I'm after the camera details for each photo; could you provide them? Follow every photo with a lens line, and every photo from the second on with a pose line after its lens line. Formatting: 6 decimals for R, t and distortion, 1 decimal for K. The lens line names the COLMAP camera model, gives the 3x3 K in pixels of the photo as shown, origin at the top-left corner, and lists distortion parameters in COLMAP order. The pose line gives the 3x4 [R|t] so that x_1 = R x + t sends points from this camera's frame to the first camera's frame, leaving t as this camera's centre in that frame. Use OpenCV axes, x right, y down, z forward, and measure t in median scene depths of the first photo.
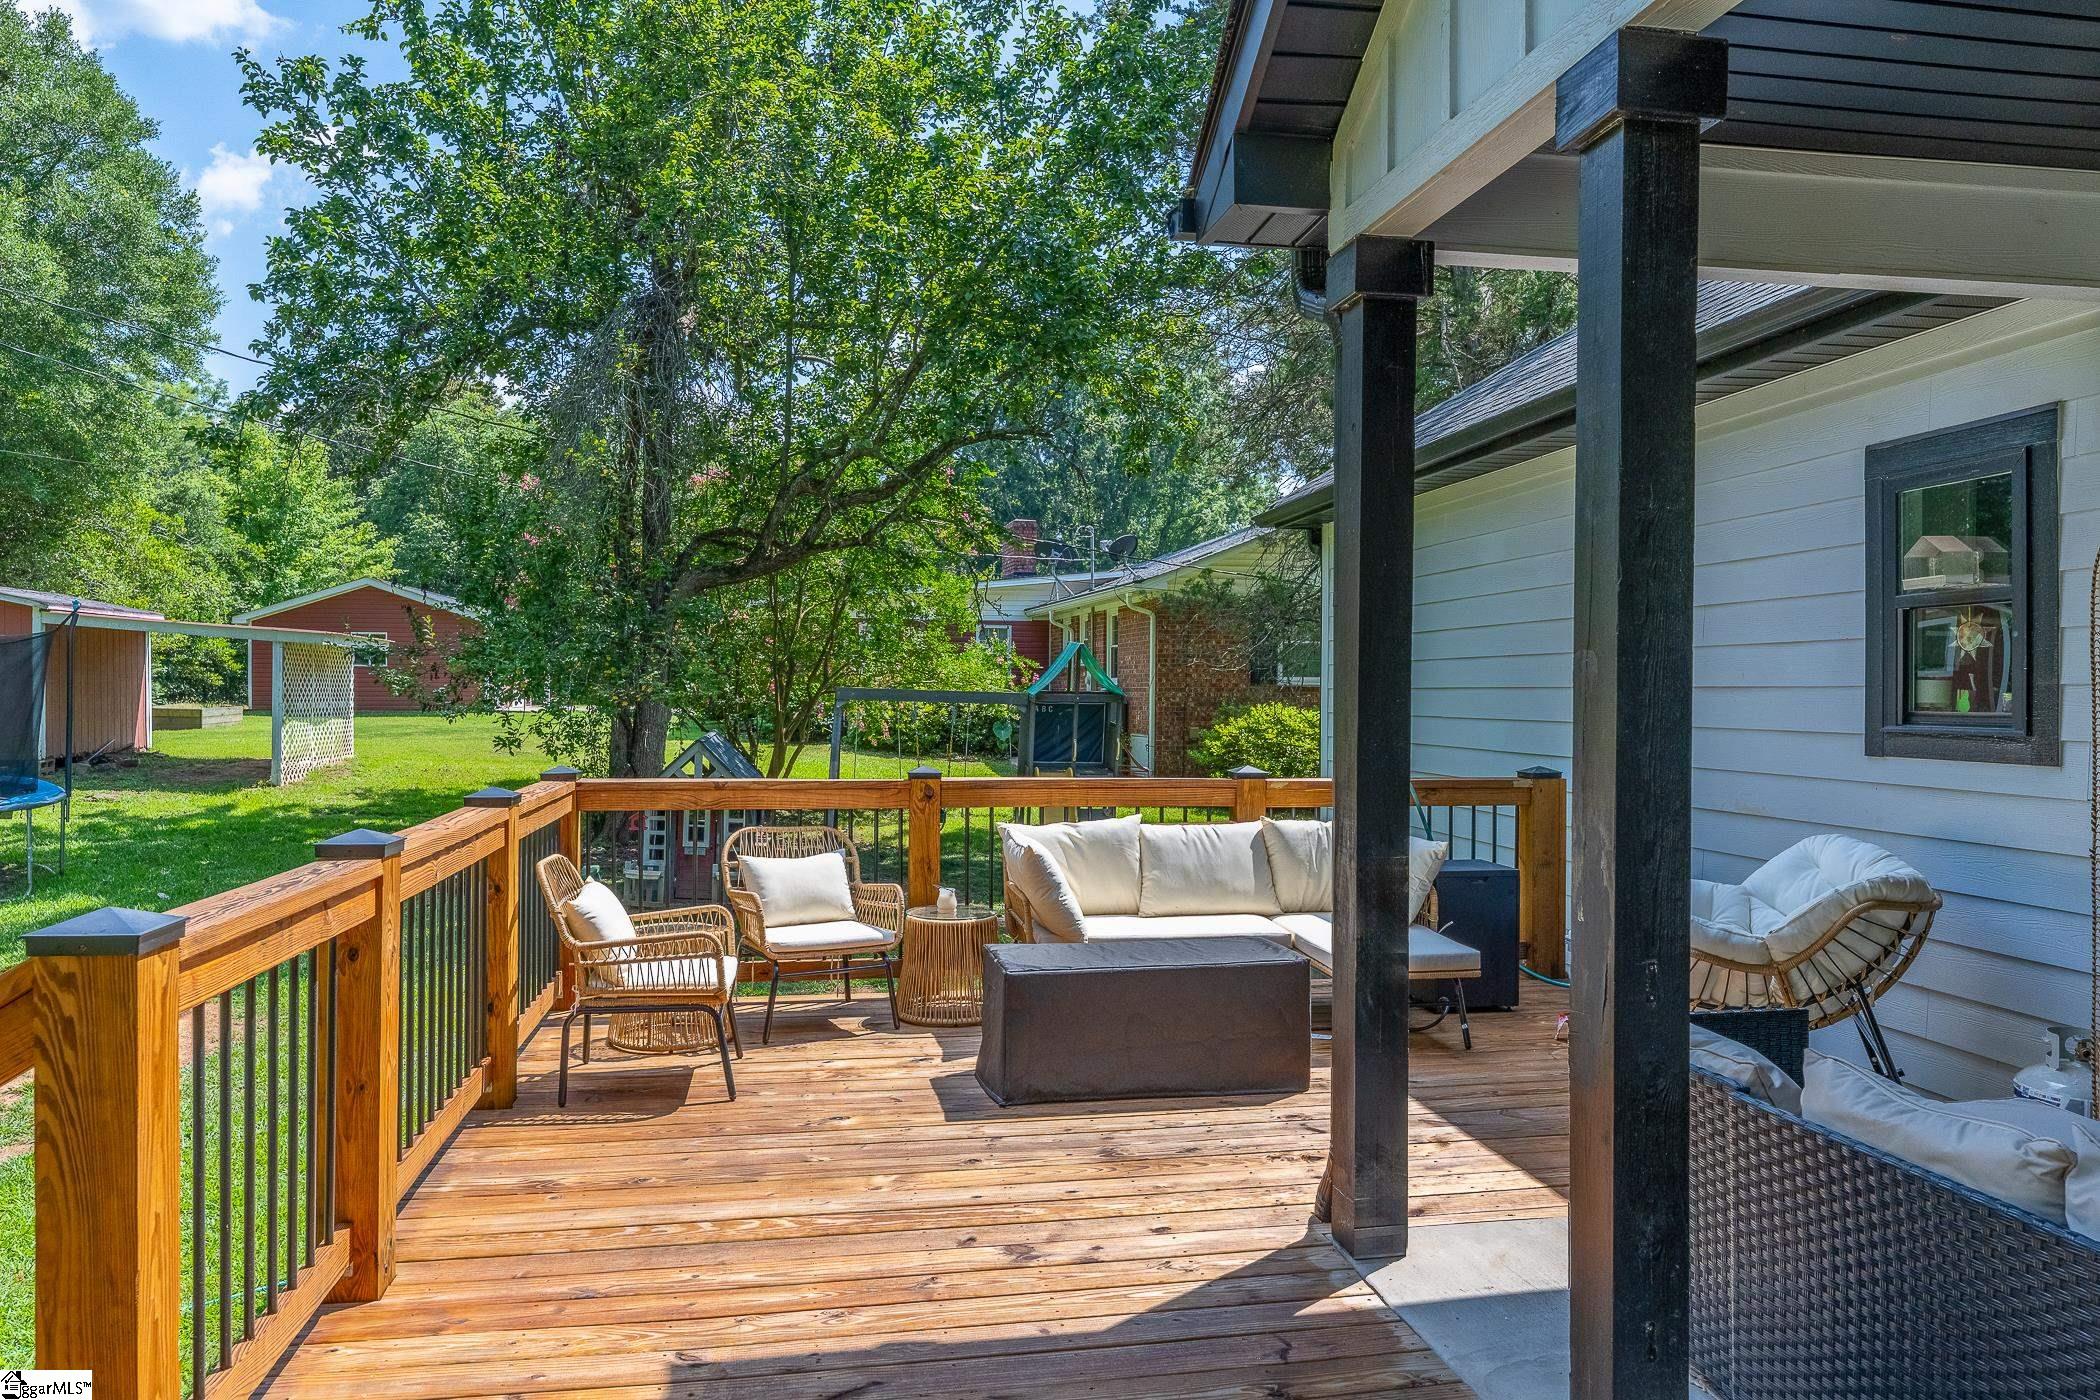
lens RADIAL K [[1419.5, 0, 1046.9], [0, 1419.5, 699.2], [0, 0, 1]] dist [-0.003395, -0.000424]
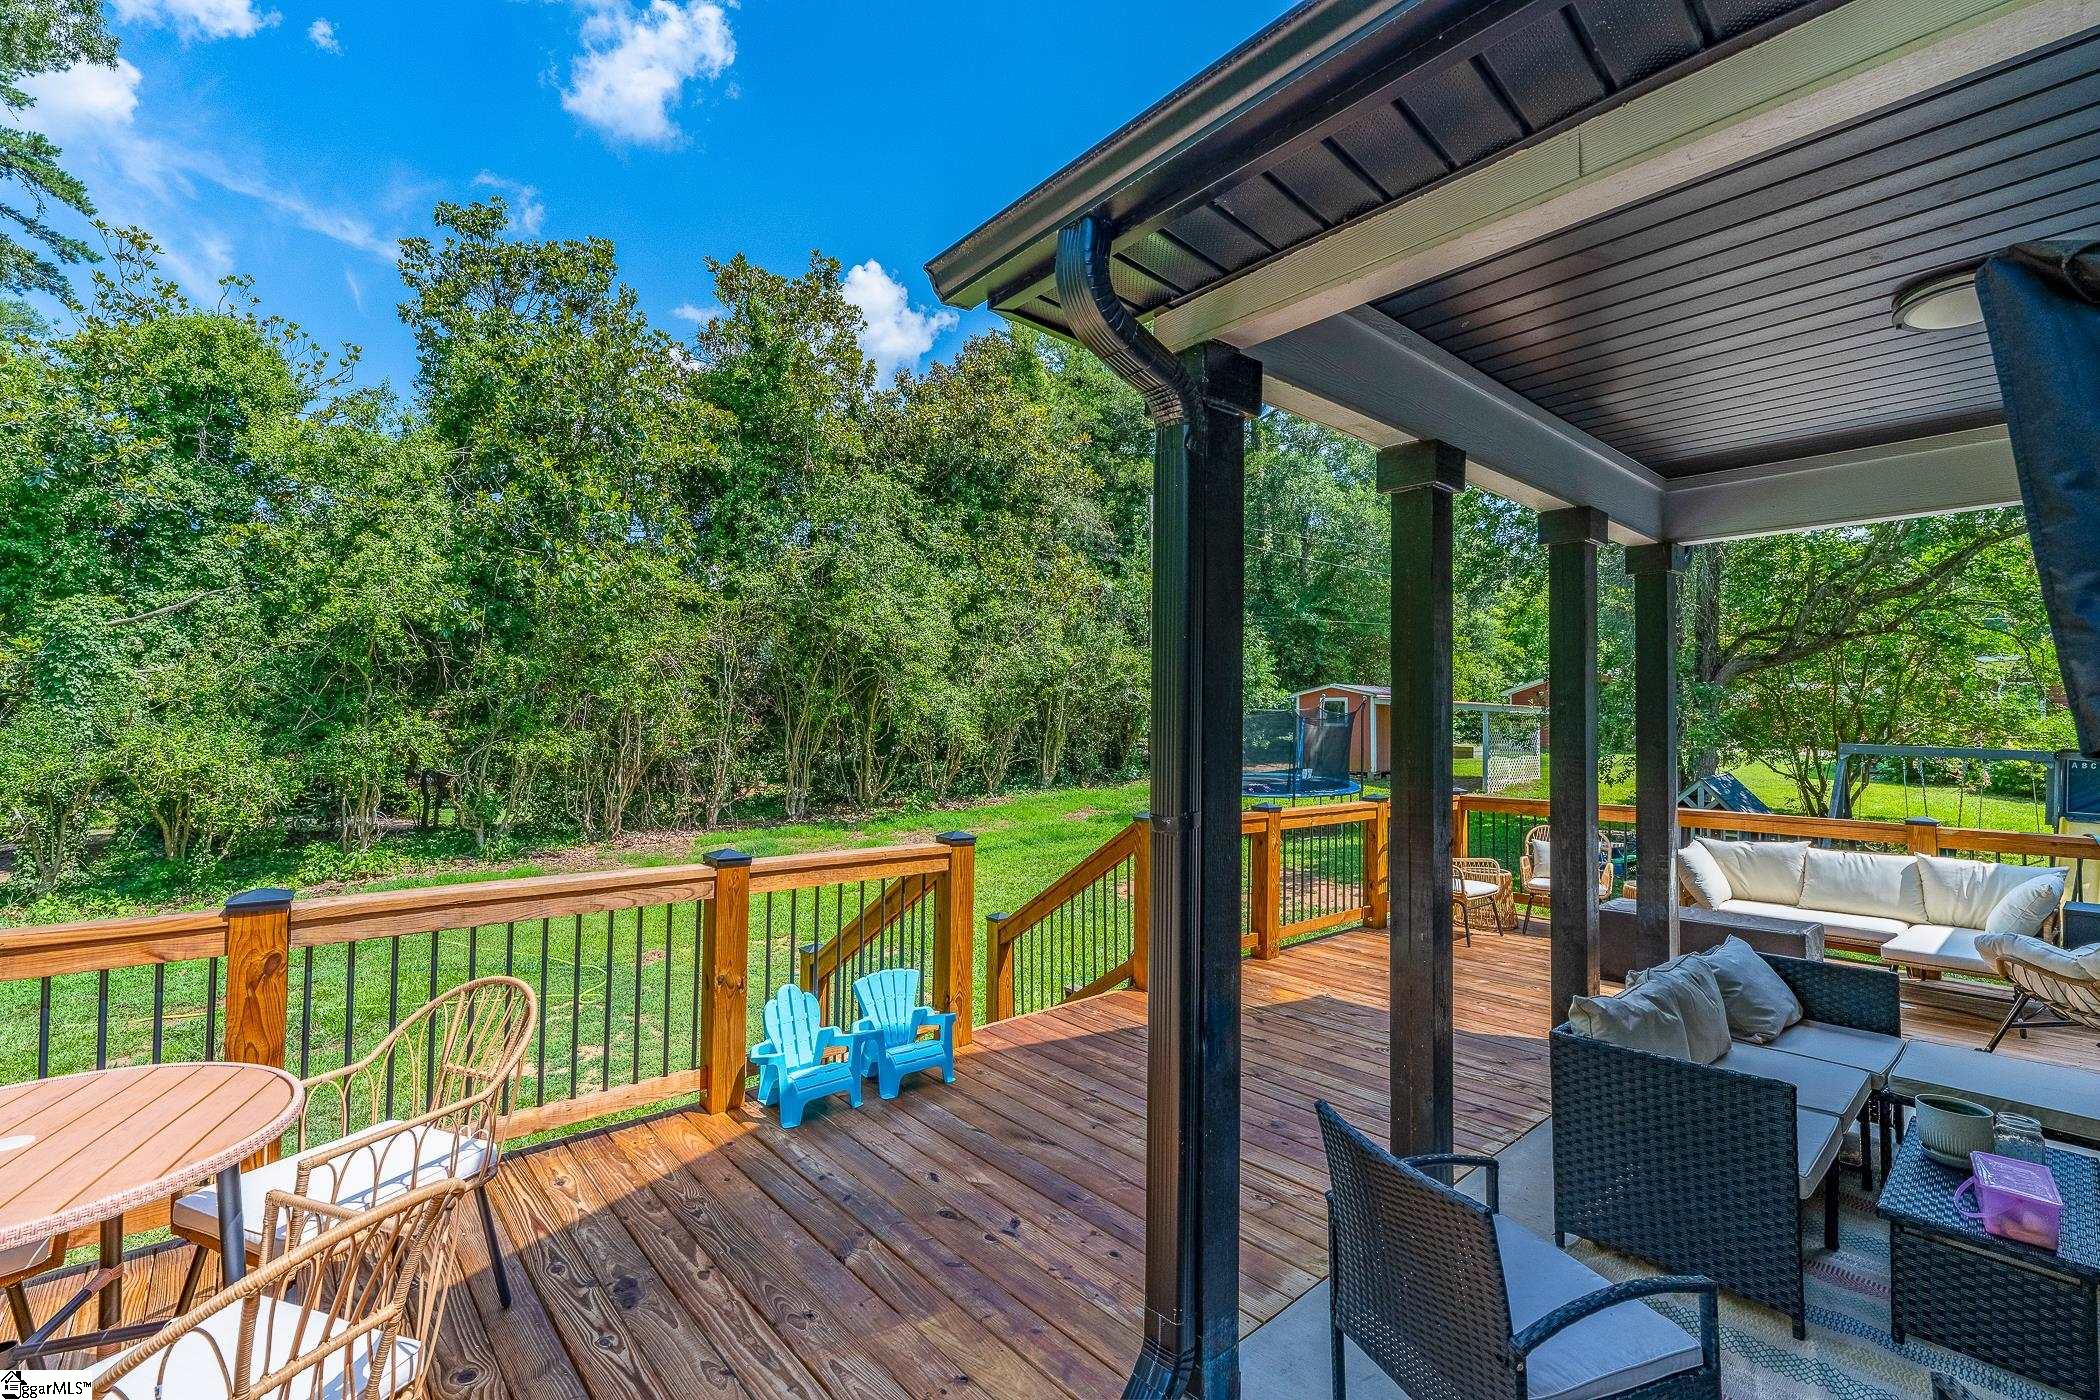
lens RADIAL K [[917.8, 0, 1050.0], [0, 917.8, 700.0], [0, 0, 1]] dist [-0.001207, -0.000124]
pose [[0.517360, -0.026944, -0.855343, 0.494121], [-0.005970, 0.999366, -0.035092, -0.032696], [0.855747, 0.023262, 0.516872, -0.217892]]
